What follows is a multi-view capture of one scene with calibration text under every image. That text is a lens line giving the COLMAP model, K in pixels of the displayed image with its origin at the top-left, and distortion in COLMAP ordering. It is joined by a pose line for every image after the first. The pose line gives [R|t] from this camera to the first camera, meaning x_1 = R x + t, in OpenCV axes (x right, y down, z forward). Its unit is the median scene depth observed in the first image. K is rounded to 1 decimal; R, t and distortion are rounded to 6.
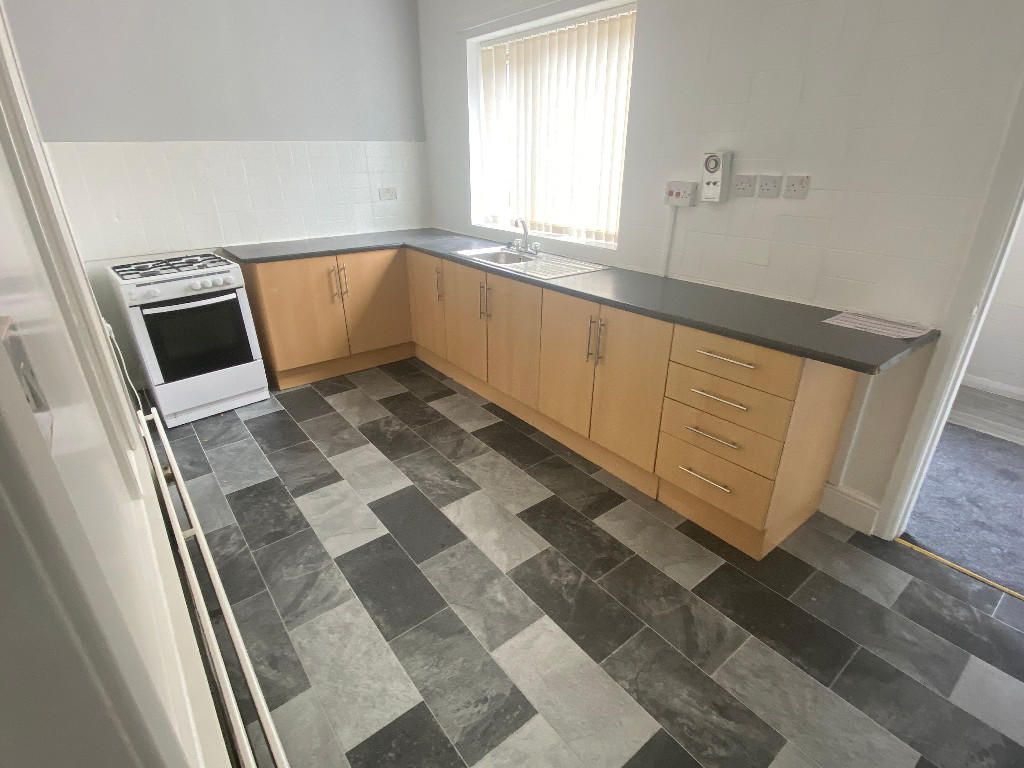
lens RADIAL K [[514.7, 0, 512.0], [0, 514.7, 384.0], [0, 0, 1]] dist [-0.001066, -0.000135]
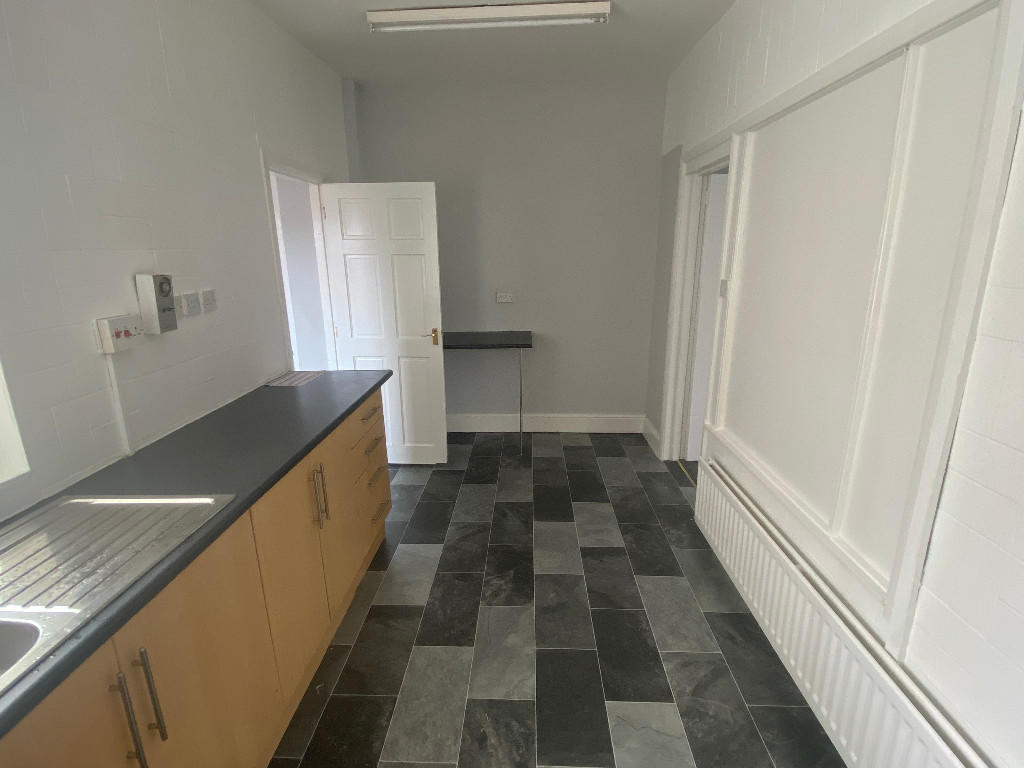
lens RADIAL K [[514.7, 0, 512.0], [0, 514.7, 384.0], [0, 0, 1]] dist [-0.001066, -0.000135]
pose [[-0.767153, -0.133845, 0.627345, -0.786244], [0.297650, 0.792054, 0.532969, -0.658008], [-0.568226, 0.595598, -0.567787, 1.373584]]
